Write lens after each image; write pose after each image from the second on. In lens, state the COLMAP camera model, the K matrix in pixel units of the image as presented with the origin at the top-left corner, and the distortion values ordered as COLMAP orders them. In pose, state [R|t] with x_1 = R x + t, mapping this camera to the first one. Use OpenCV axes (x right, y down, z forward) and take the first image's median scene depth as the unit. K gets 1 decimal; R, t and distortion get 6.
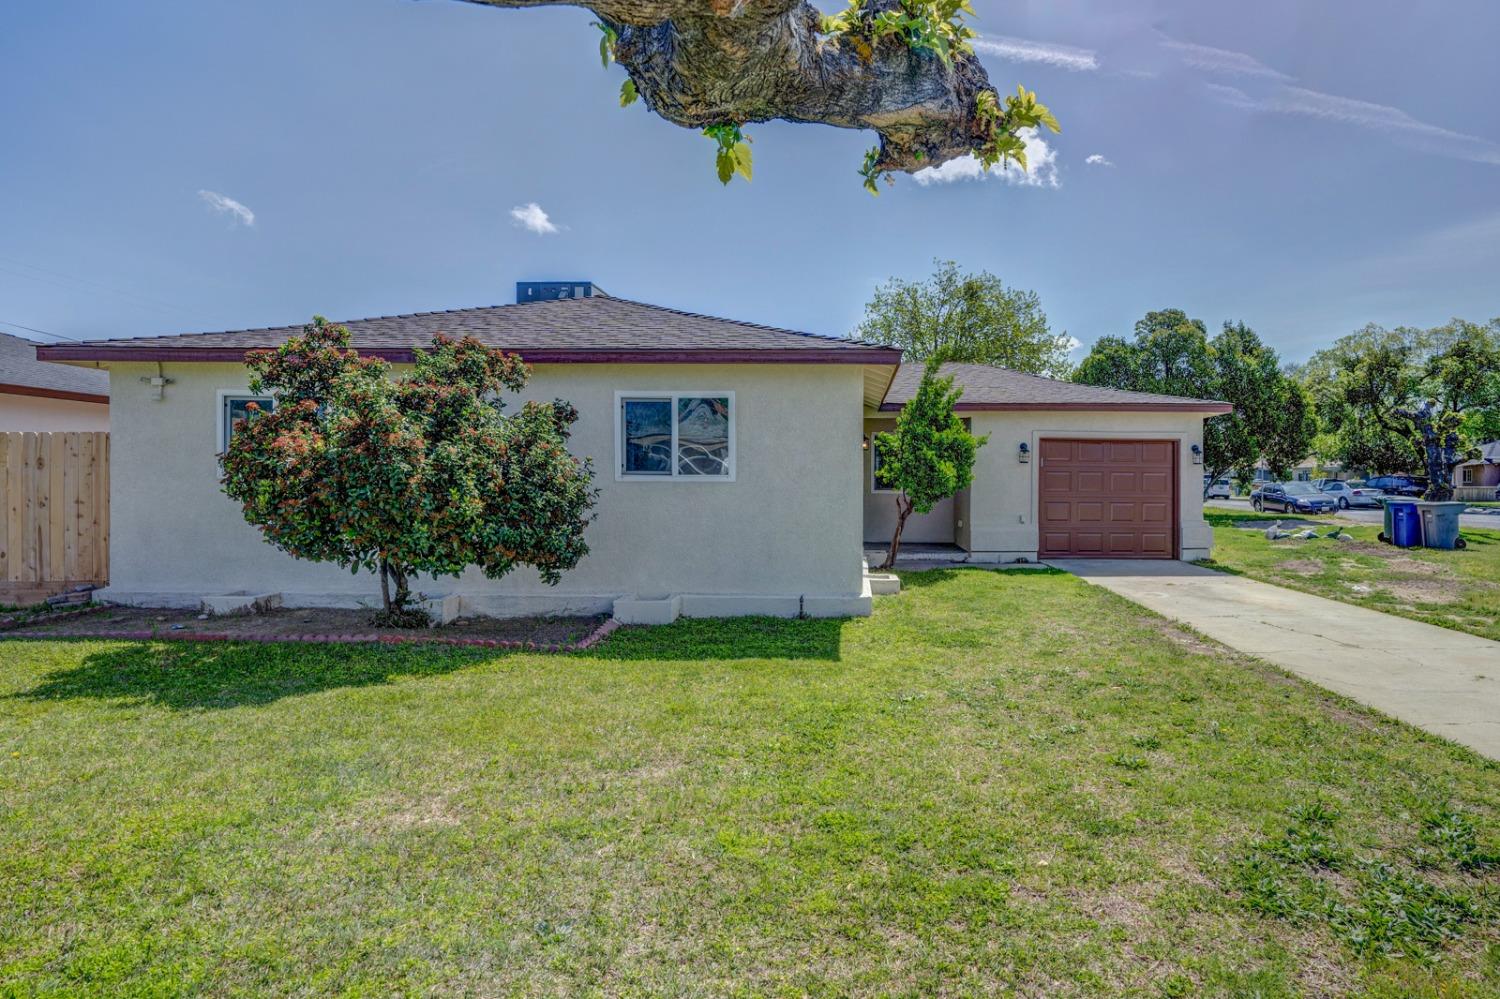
lens RADIAL K [[794.4, 0, 750.0], [0, 794.4, 499.5], [0, 0, 1]] dist [-0.012723, 0.000135]
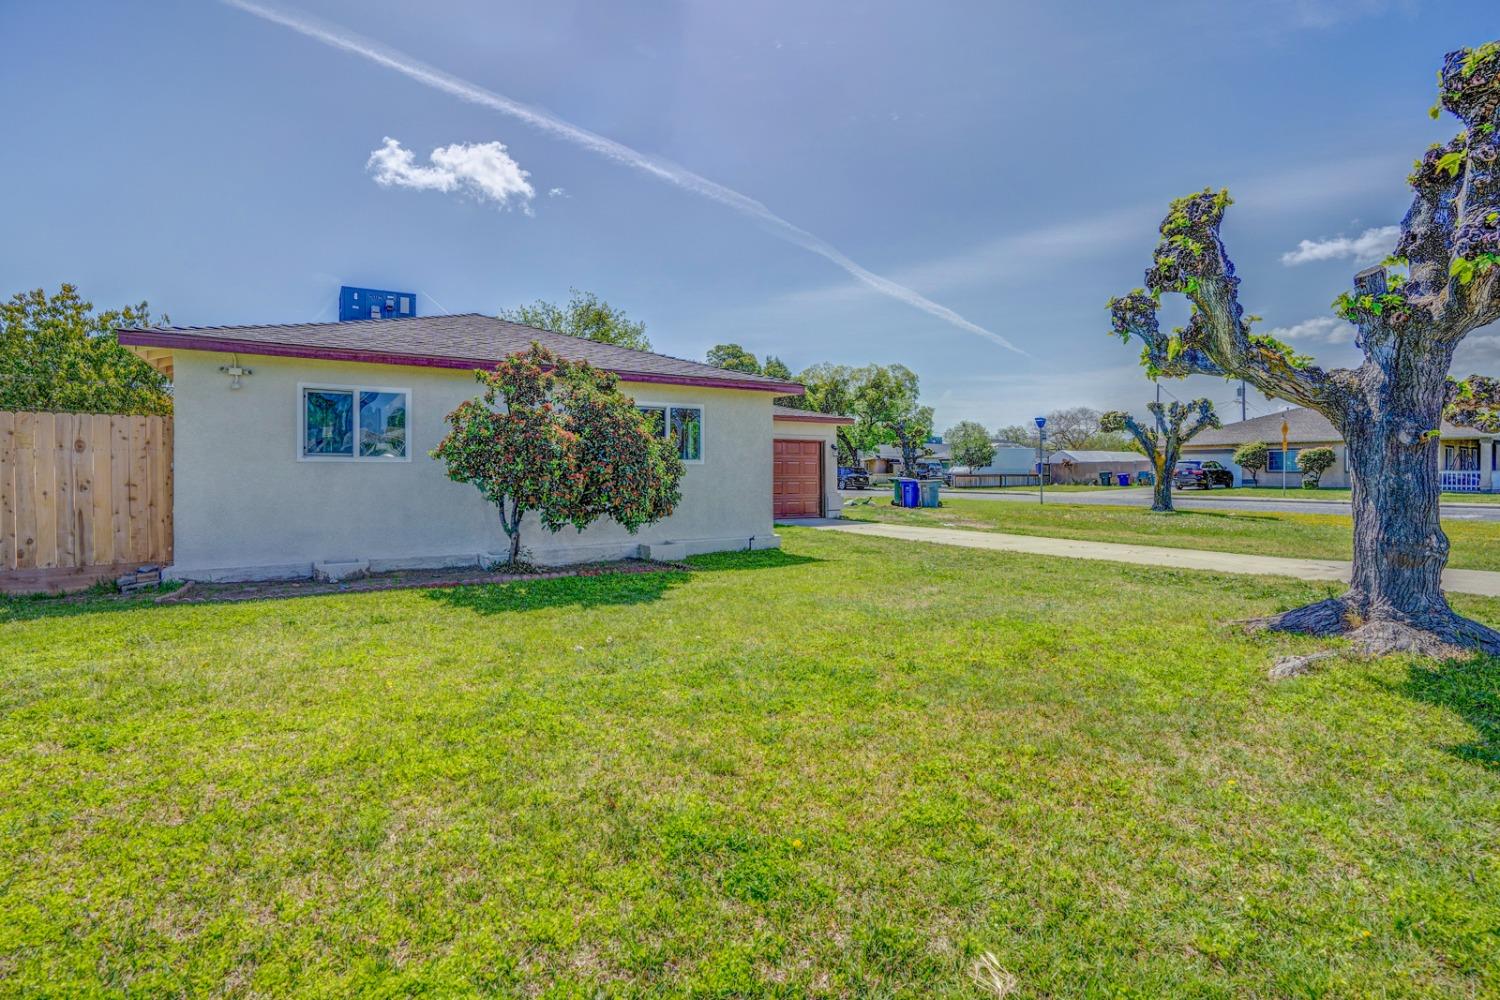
lens RADIAL K [[707.8, 0, 750.0], [0, 707.8, 500.0], [0, 0, 1]] dist [-0.058773, 0.026317]
pose [[0.837440, -0.025744, 0.545923, -0.668325], [0.017016, 0.999634, 0.021038, 0.017575], [-0.546264, -0.008329, 0.837571, -0.172746]]
